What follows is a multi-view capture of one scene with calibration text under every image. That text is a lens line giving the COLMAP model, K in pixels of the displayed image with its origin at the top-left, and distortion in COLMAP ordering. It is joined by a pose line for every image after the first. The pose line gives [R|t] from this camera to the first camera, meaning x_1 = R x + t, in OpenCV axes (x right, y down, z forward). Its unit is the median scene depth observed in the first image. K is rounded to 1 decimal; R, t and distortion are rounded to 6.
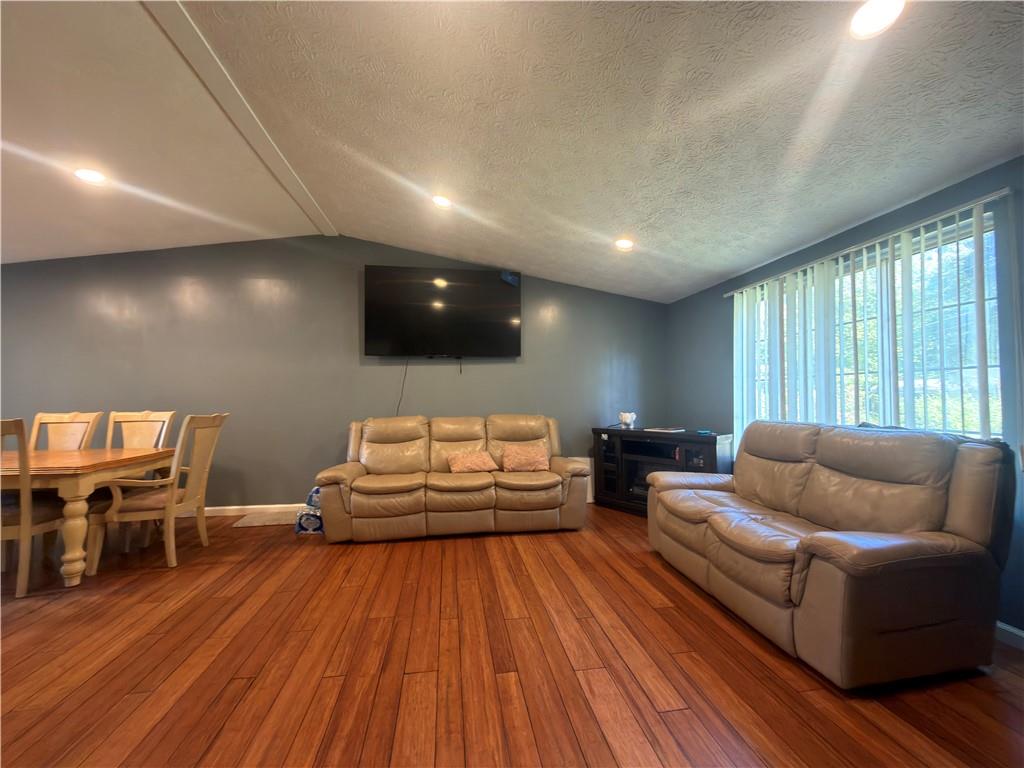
lens RADIAL K [[406.2, 0, 513.6], [0, 406.2, 383.5], [0, 0, 1]] dist [0.000818, -0.000226]
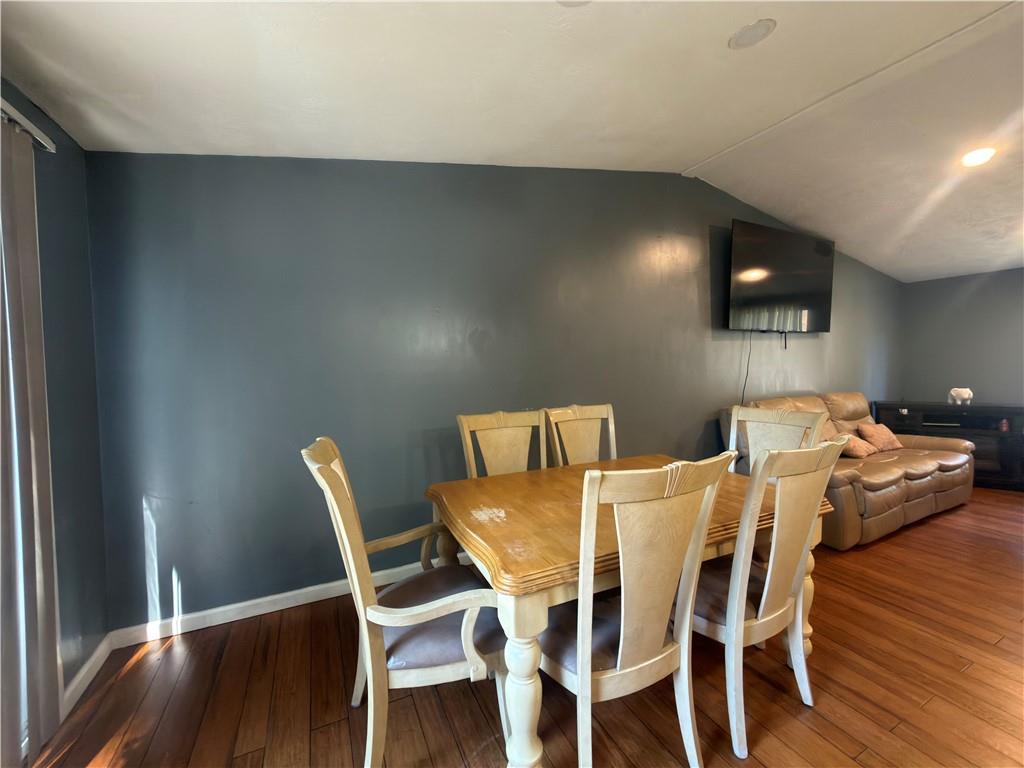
lens RADIAL K [[406.2, 0, 514.1], [0, 406.2, 381.2], [0, 0, 1]] dist [0.000818, -0.000226]
pose [[0.954297, -0.020612, 0.298147, -1.338396], [-0.004260, 0.996579, 0.082534, -0.034807], [-0.298828, -0.080032, 0.950945, 0.408009]]
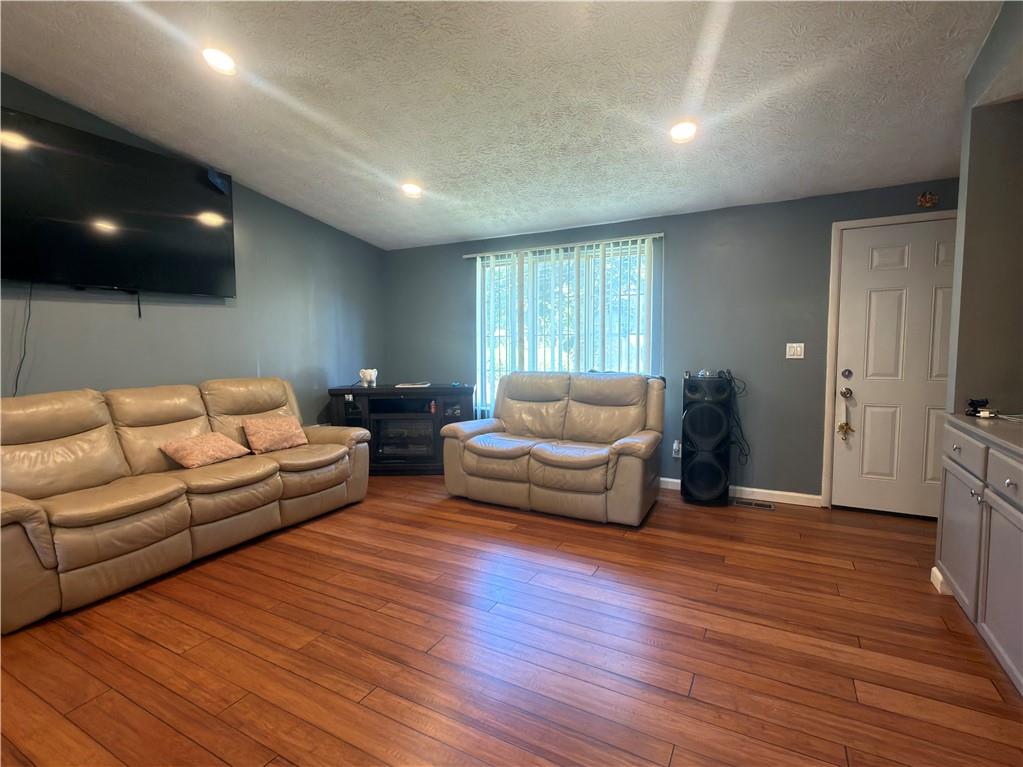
lens RADIAL K [[498.2, 0, 506.6], [0, 498.2, 382.2], [0, 0, 1]] dist [0.003745, 0.001028]
pose [[0.616877, -0.062621, 0.784565, -0.530746], [-0.022507, 0.995019, 0.097115, -0.018855], [-0.786738, -0.077566, 0.612395, 0.093379]]
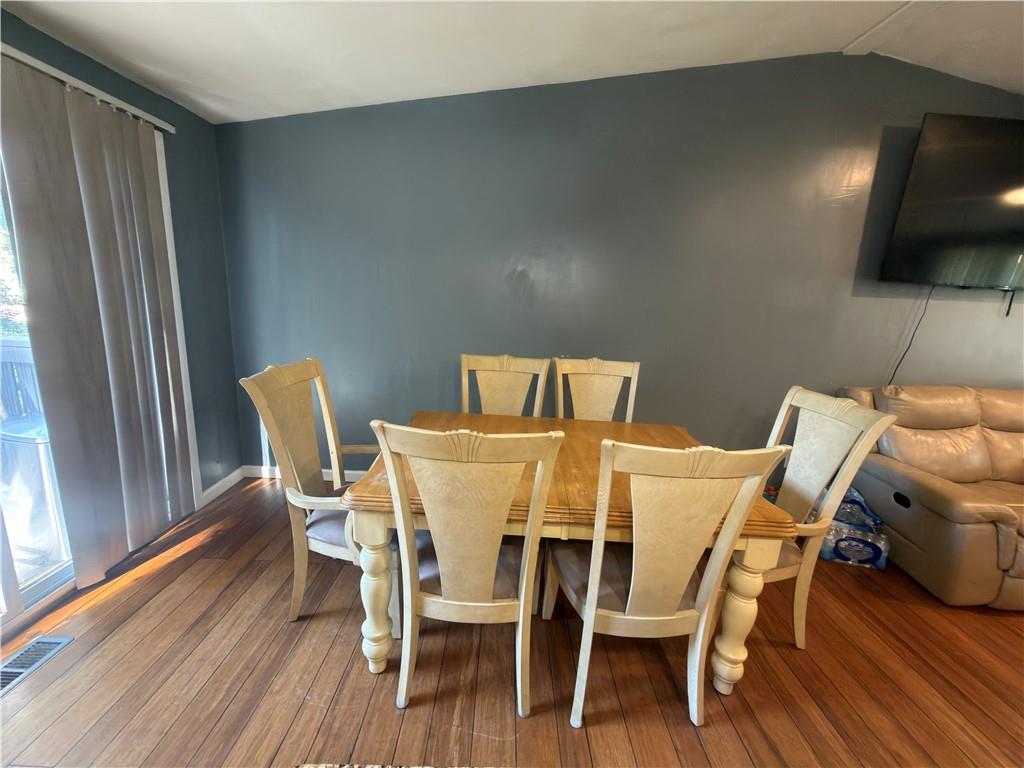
lens RADIAL K [[406.2, 0, 517.7], [0, 406.2, 381.6], [0, 0, 1]] dist [0.000818, -0.000226]
pose [[0.988175, 0.087151, -0.126154, -1.041072], [-0.052395, 0.965163, 0.256351, -0.064603], [0.144100, -0.246710, 0.958316, 0.381375]]
